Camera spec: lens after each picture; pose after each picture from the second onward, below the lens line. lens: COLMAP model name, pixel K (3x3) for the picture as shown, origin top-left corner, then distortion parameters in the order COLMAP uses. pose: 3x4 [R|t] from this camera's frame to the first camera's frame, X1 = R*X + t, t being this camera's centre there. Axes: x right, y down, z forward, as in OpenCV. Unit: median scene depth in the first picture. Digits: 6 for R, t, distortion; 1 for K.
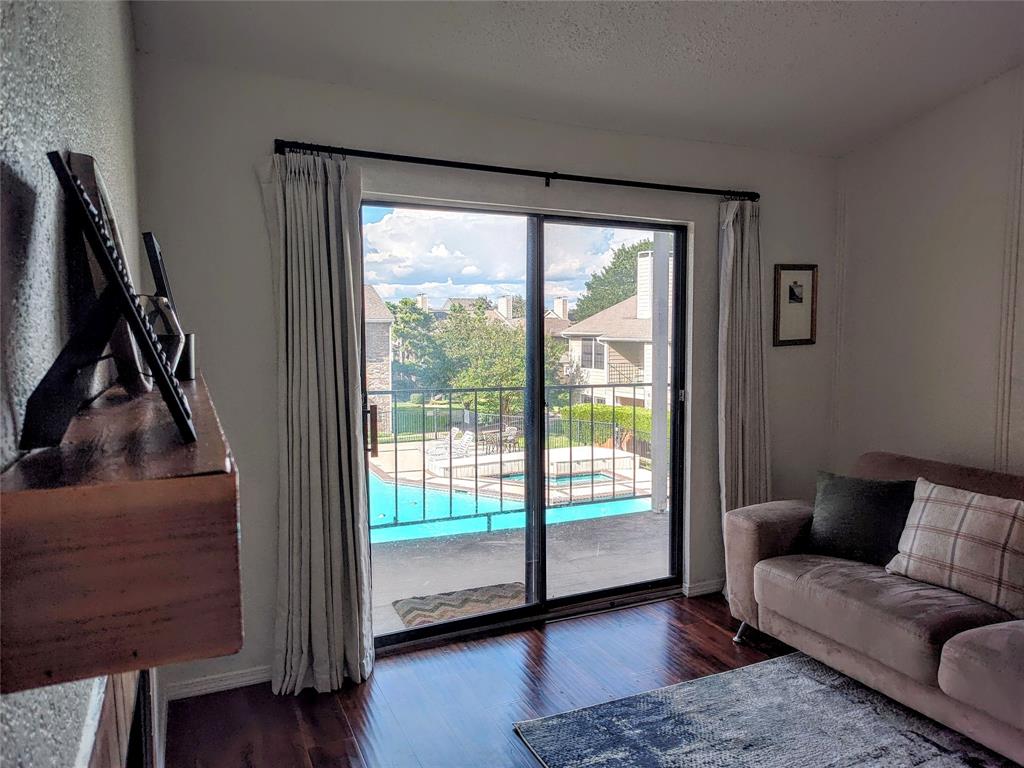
lens RADIAL K [[686.7, 0, 511.5], [0, 686.7, 383.3], [0, 0, 1]] dist [0.001137, -0.028082]
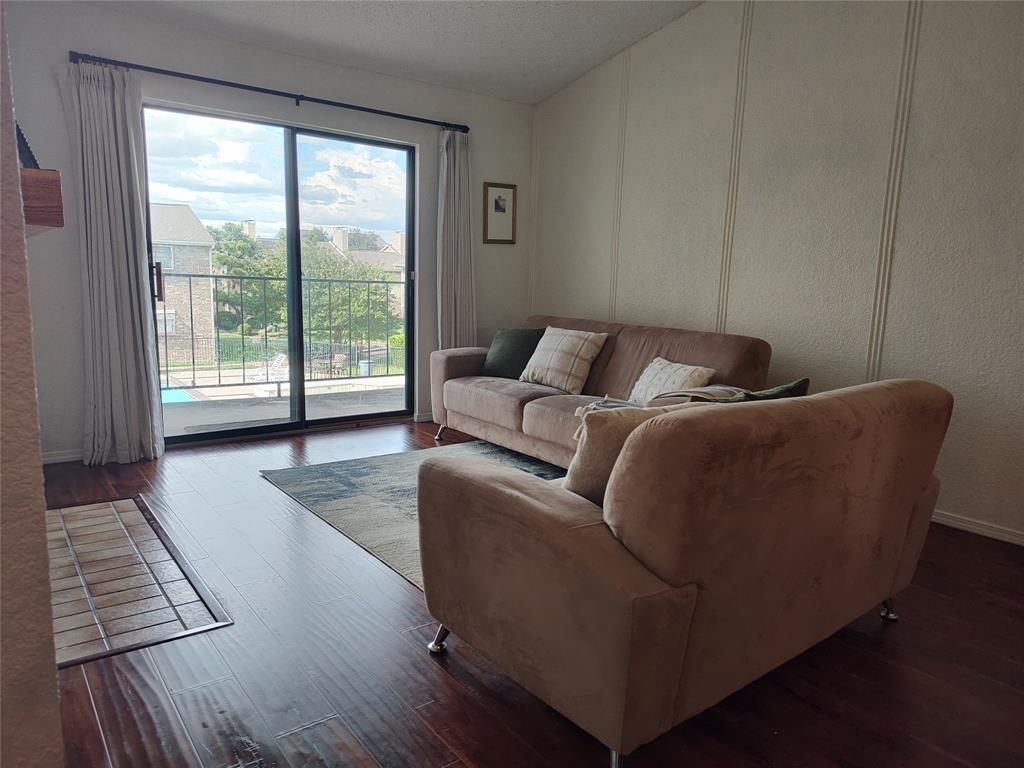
lens RADIAL K [[686.7, 0, 524.7], [0, 686.7, 398.9], [0, 0, 1]] dist [0.001137, -0.028082]
pose [[0.970701, -0.007037, 0.240186, 0.160051], [-0.018582, 0.994379, 0.104233, 0.134964], [-0.239570, -0.105642, 0.965114, -0.461436]]
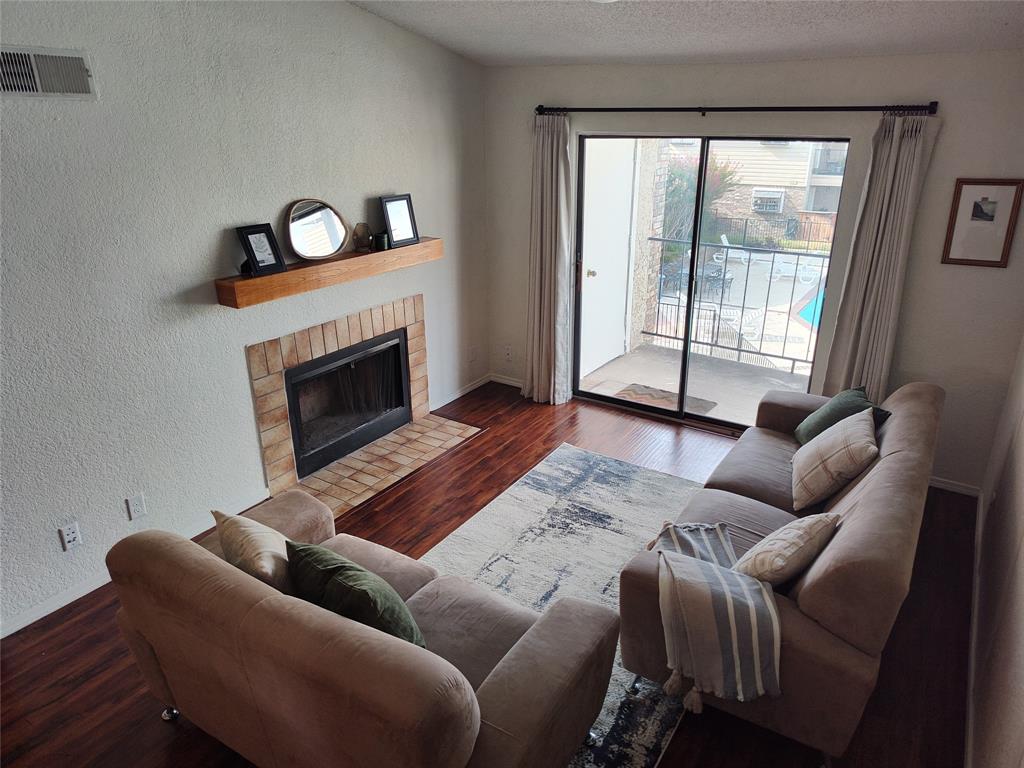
lens RADIAL K [[686.7, 0, 509.5], [0, 686.7, 382.8], [0, 0, 1]] dist [0.001137, -0.028082]
pose [[0.506262, 0.306748, -0.805981, 1.115198], [-0.052348, 0.943808, 0.326322, -0.219926], [0.860789, -0.123013, 0.493872, -0.047374]]
